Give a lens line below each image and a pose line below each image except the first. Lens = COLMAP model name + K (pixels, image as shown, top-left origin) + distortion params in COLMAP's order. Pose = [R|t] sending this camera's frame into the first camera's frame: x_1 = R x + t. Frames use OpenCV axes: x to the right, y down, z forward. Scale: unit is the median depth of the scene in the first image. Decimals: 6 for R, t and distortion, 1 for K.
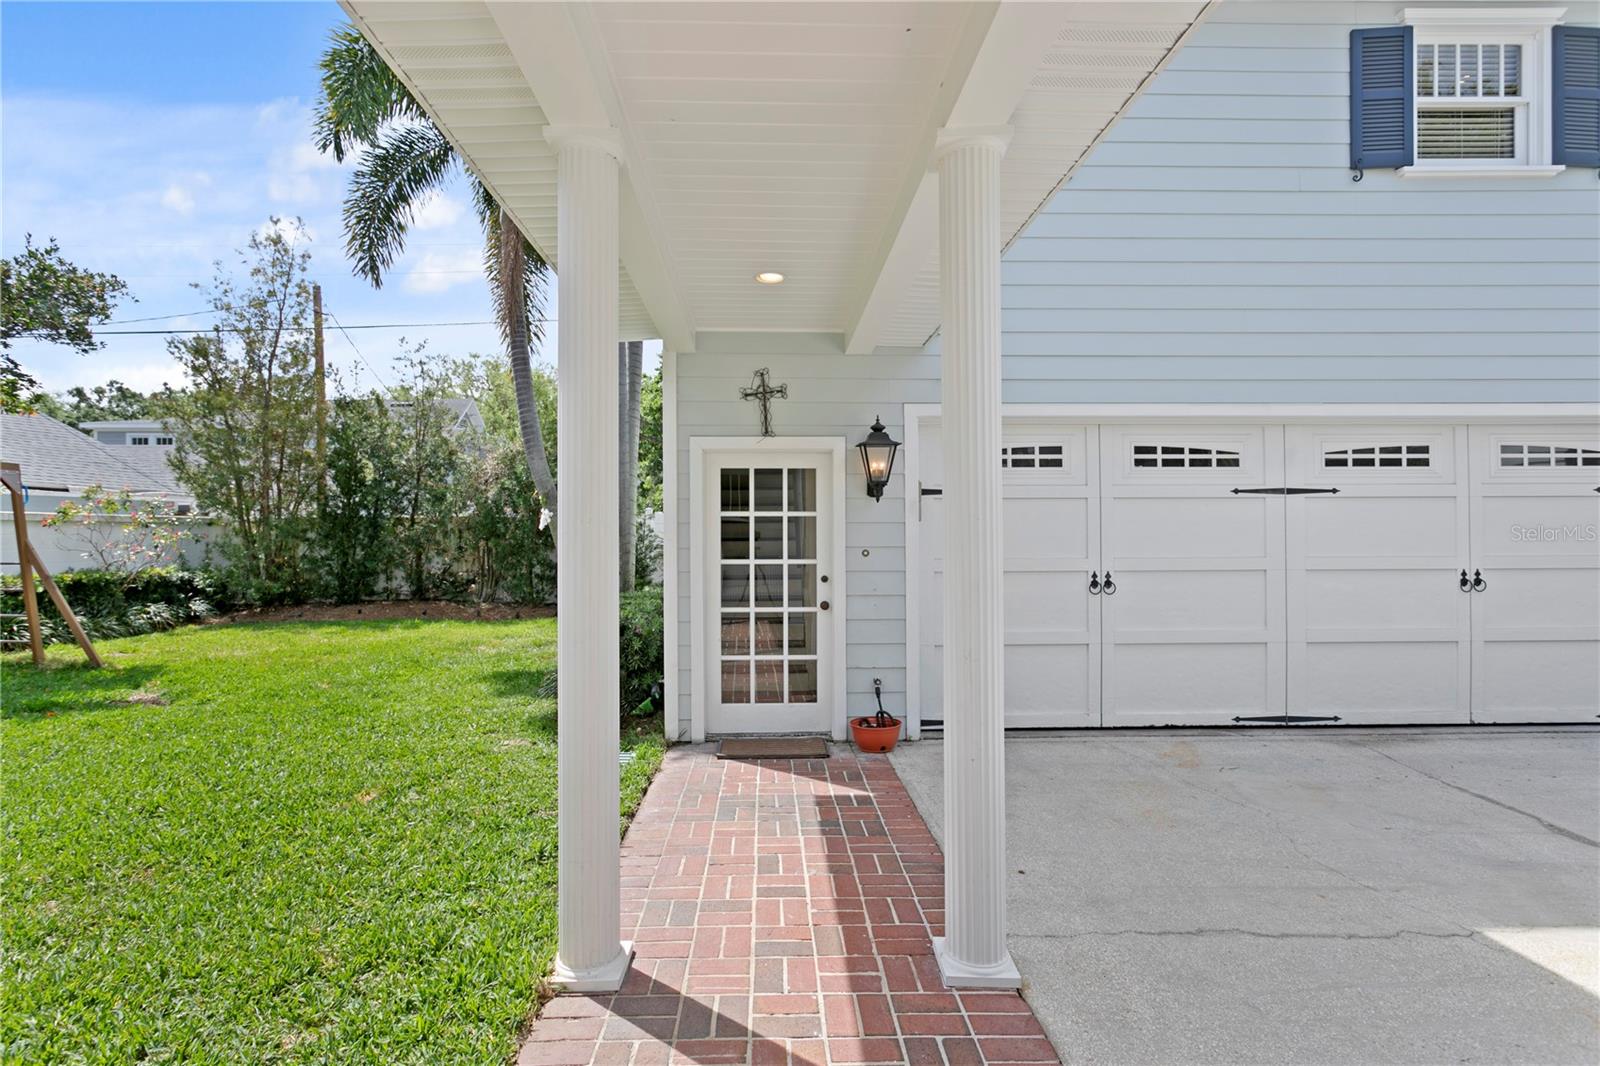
lens RADIAL K [[766.5, 0, 850.7], [0, 766.5, 525.8], [0, 0, 1]] dist [0.010305, 0.001265]
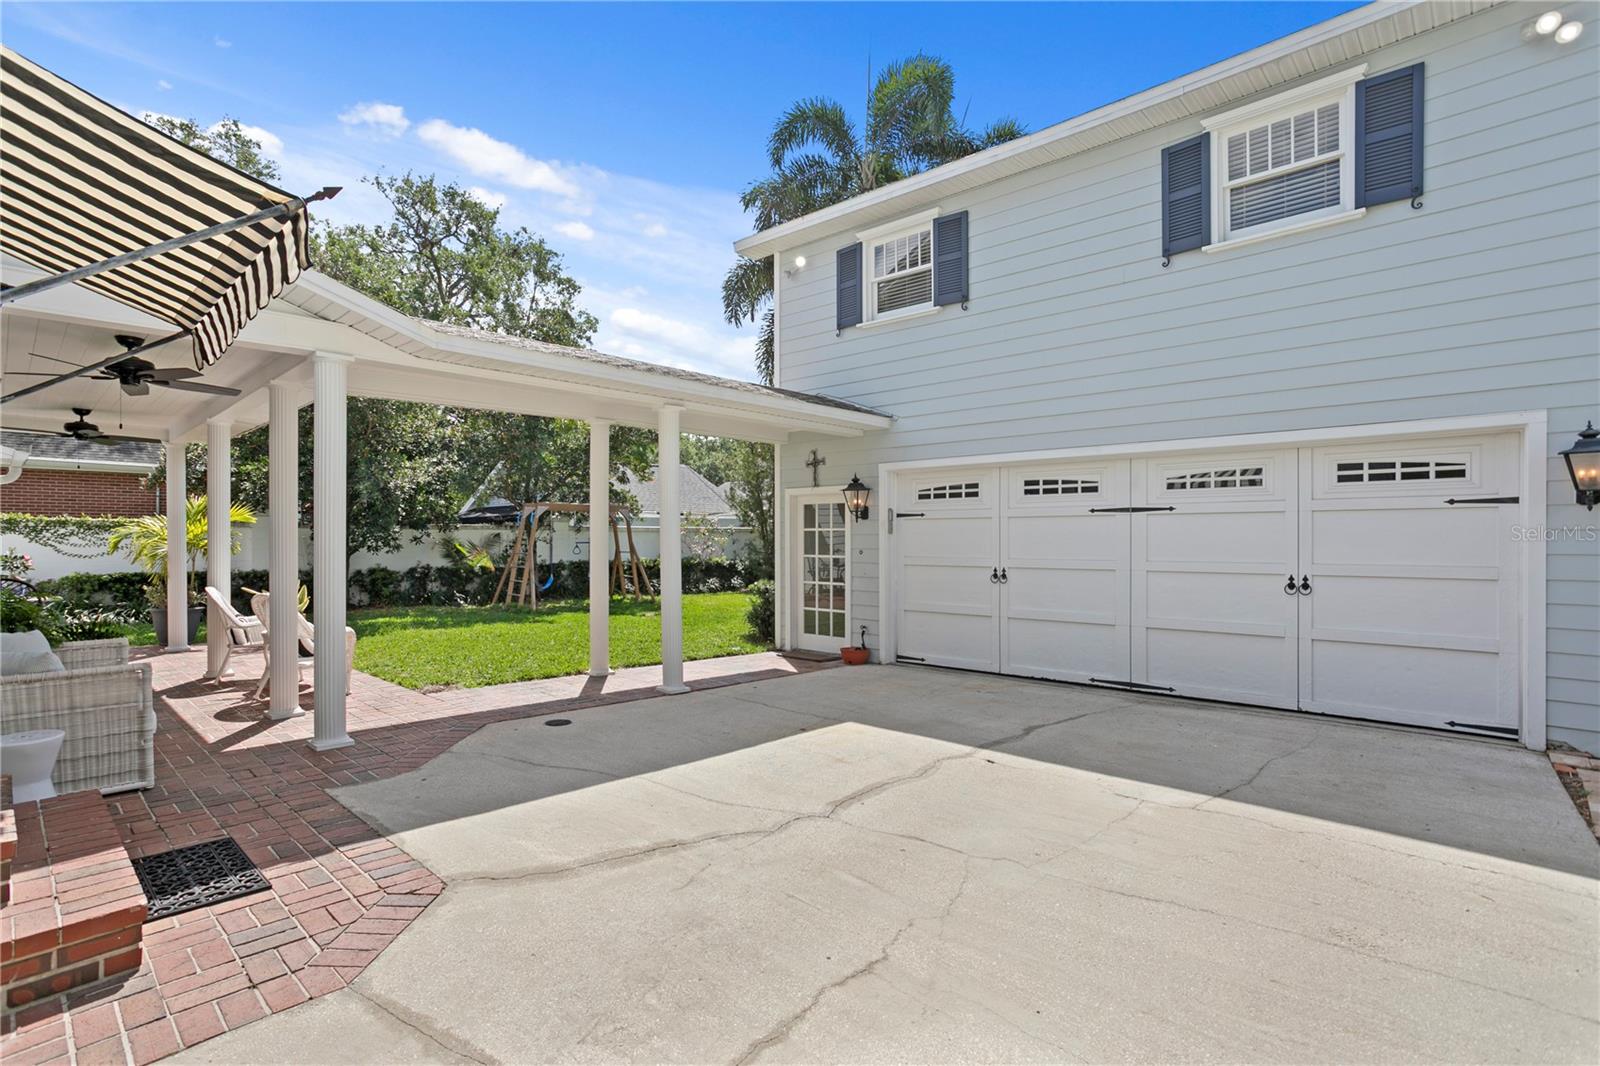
lens RADIAL K [[766.5, 0, 793.6], [0, 766.5, 530.9], [0, 0, 1]] dist [0.010305, 0.001265]
pose [[0.723852, -0.003325, -0.689947, 0.524082], [0.004998, 0.999987, 0.000424, -0.006397], [0.689937, -0.003755, 0.723860, -0.166452]]
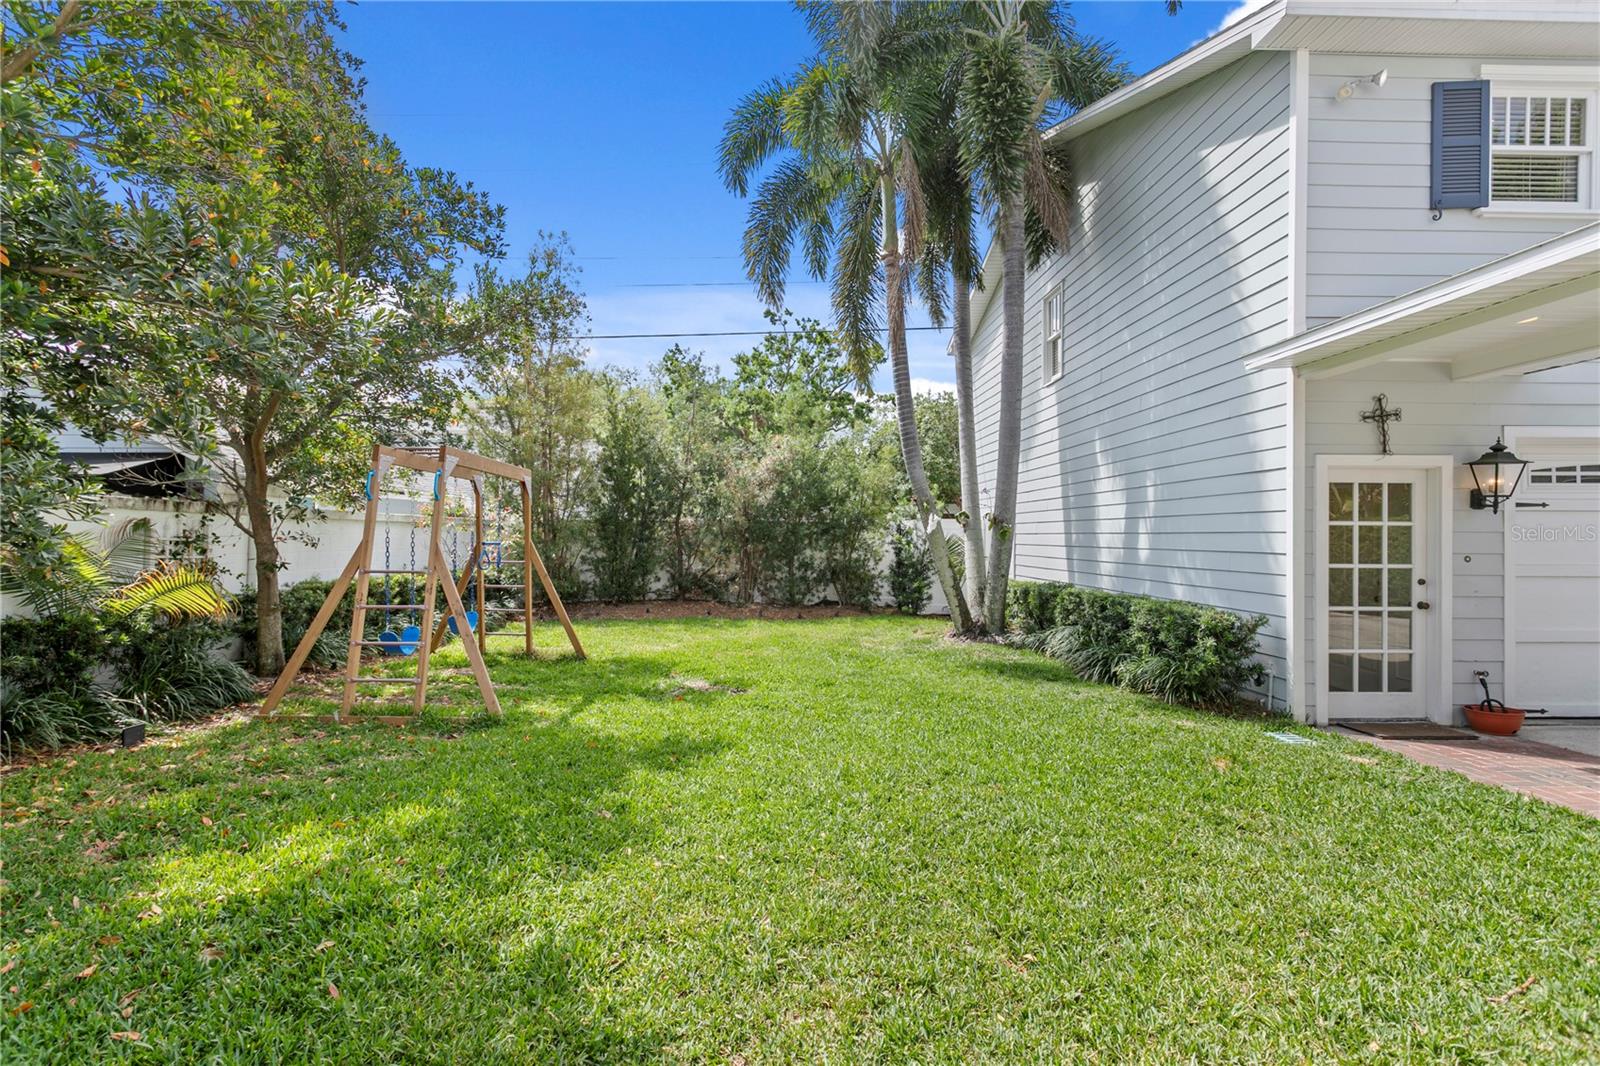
lens RADIAL K [[742.5, 0, 799.8], [0, 742.5, 520.6], [0, 0, 1]] dist [0.020460, 0.004537]
pose [[0.998499, 0.008759, 0.054056, -0.488500], [-0.008002, 0.999867, -0.014207, 0.001603], [-0.054173, 0.013753, 0.998437, -0.027662]]
